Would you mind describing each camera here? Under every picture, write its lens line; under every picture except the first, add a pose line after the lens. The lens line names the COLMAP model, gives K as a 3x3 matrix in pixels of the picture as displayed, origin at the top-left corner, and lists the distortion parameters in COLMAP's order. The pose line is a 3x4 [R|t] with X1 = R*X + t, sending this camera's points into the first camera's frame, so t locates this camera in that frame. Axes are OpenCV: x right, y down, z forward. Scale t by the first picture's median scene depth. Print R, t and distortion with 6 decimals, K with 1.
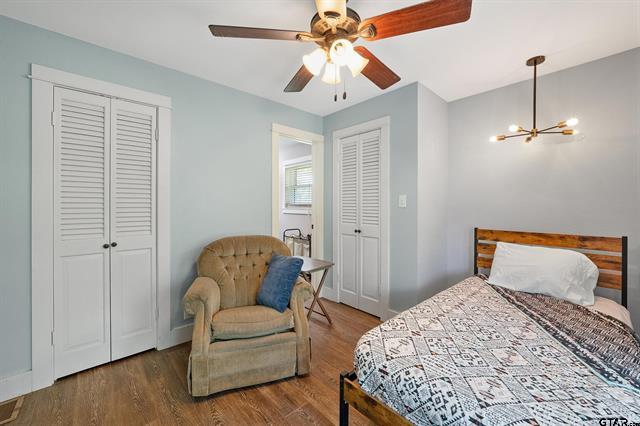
lens RADIAL K [[252.7, 0, 315.3], [0, 252.7, 204.7], [0, 0, 1]] dist [-0.002312, 0.000405]
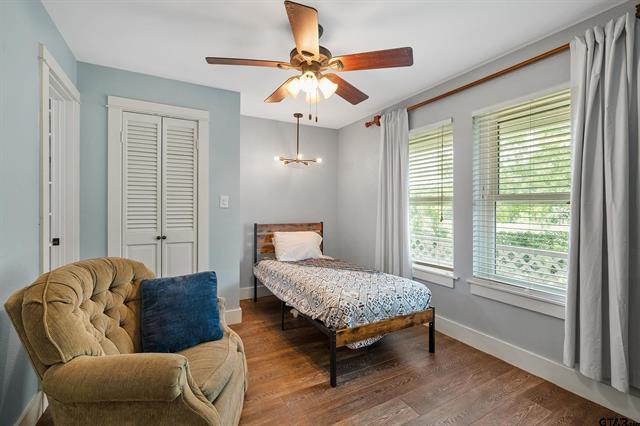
lens RADIAL K [[291.5, 0, 320.2], [0, 291.5, 206.6], [0, 0, 1]] dist [-0.004481, 0.000326]
pose [[0.219133, -0.001326, 0.975694, -0.760689], [-0.003499, 0.999992, 0.002145, 0.002268], [-0.975689, -0.003884, 0.219126, 0.388838]]
